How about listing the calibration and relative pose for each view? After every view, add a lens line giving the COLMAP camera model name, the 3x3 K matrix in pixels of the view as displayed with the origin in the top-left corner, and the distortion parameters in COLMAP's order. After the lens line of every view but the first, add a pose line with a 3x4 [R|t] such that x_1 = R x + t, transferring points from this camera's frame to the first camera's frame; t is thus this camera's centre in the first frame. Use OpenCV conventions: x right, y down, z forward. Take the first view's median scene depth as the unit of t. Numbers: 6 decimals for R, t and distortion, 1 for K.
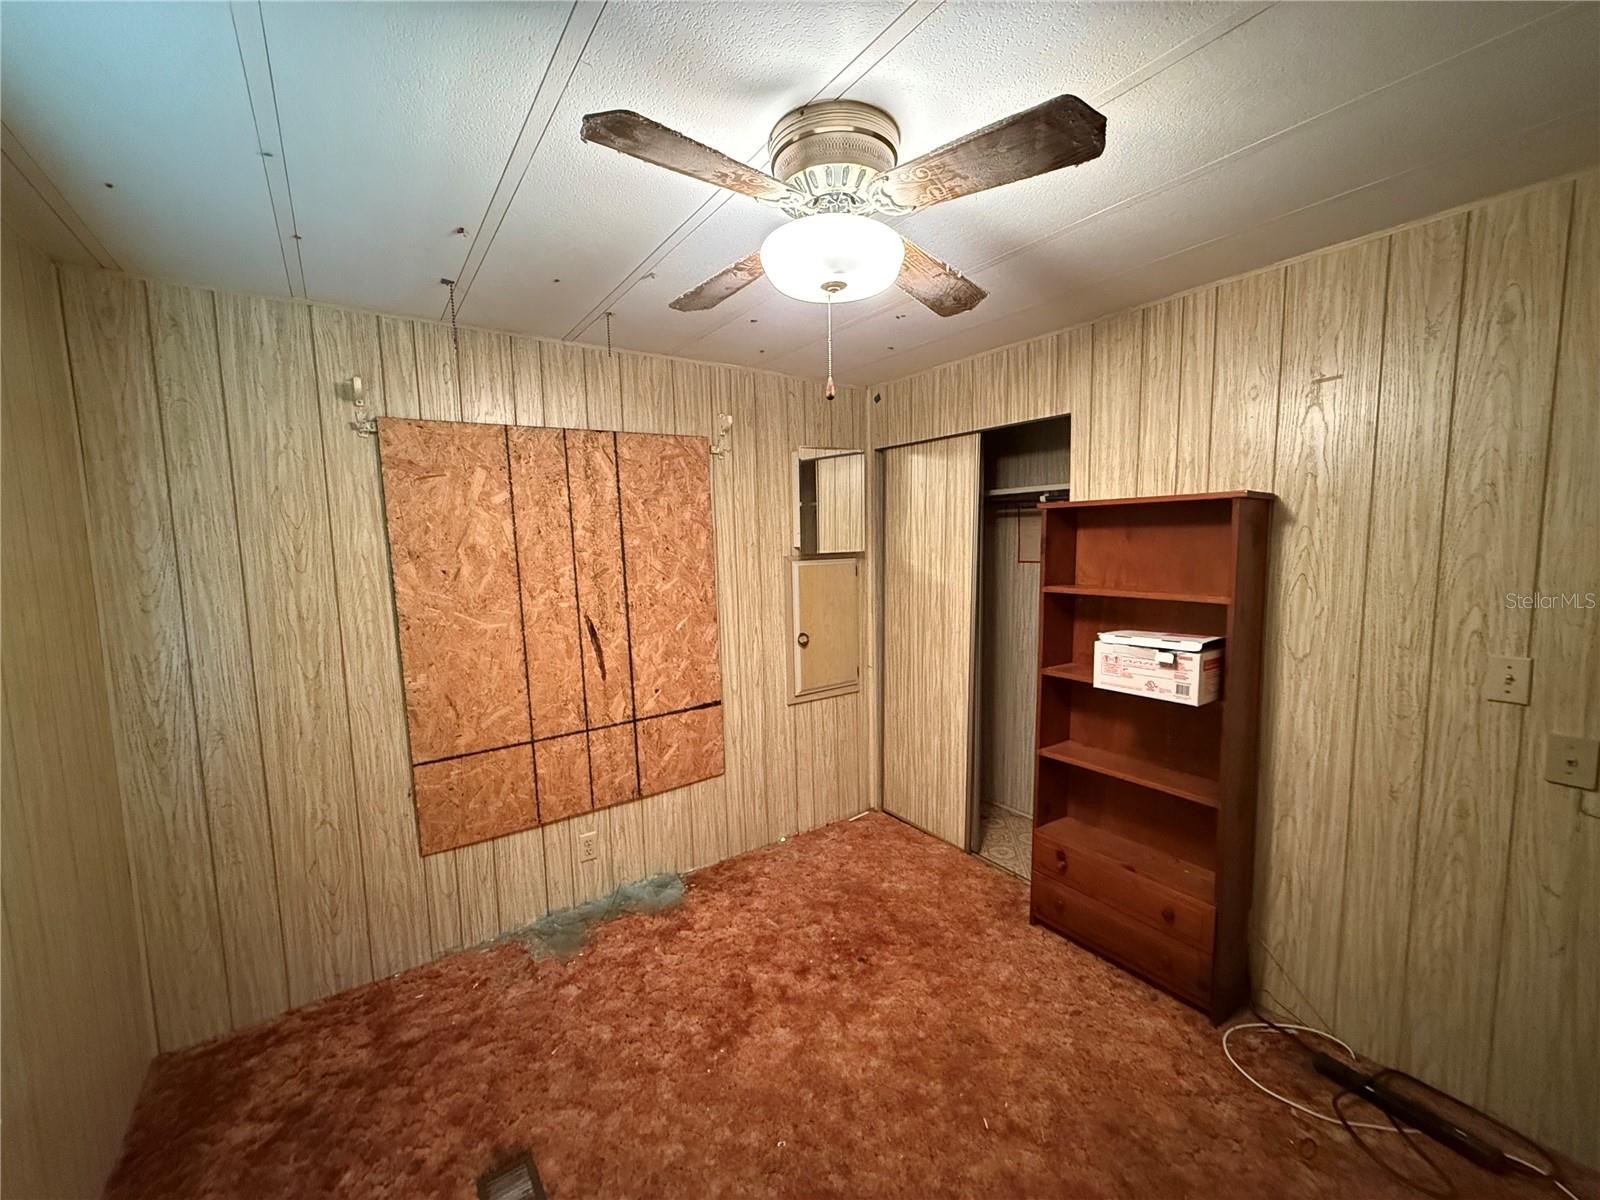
lens RADIAL K [[635.6, 0, 796.0], [0, 635.6, 599.8], [0, 0, 1]] dist [-0.001481, 0.000543]
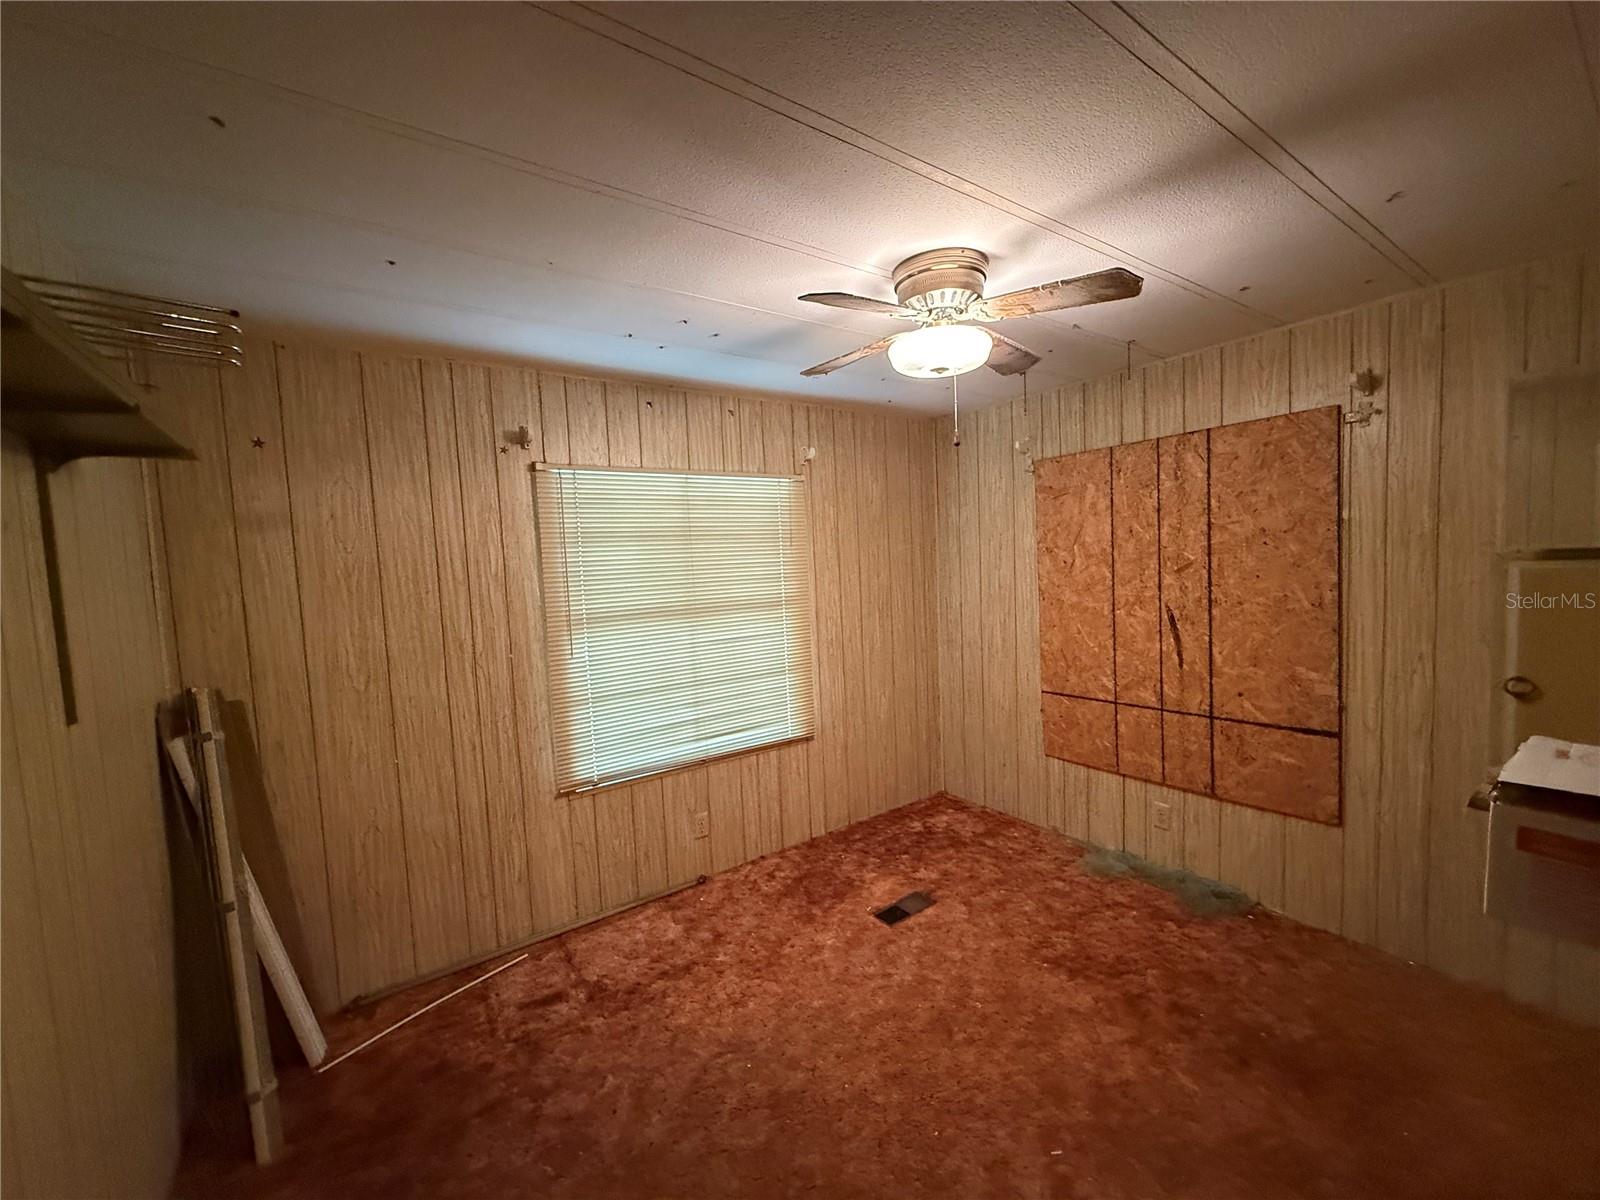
lens RADIAL K [[635.6, 0, 796.0], [0, 635.6, 599.8], [0, 0, 1]] dist [-0.001481, 0.000543]
pose [[0.000258, 0.091096, -0.995842, 0.770943], [-0.054424, 0.994367, 0.090947, -0.050643], [0.998518, 0.054175, 0.005215, 0.360766]]
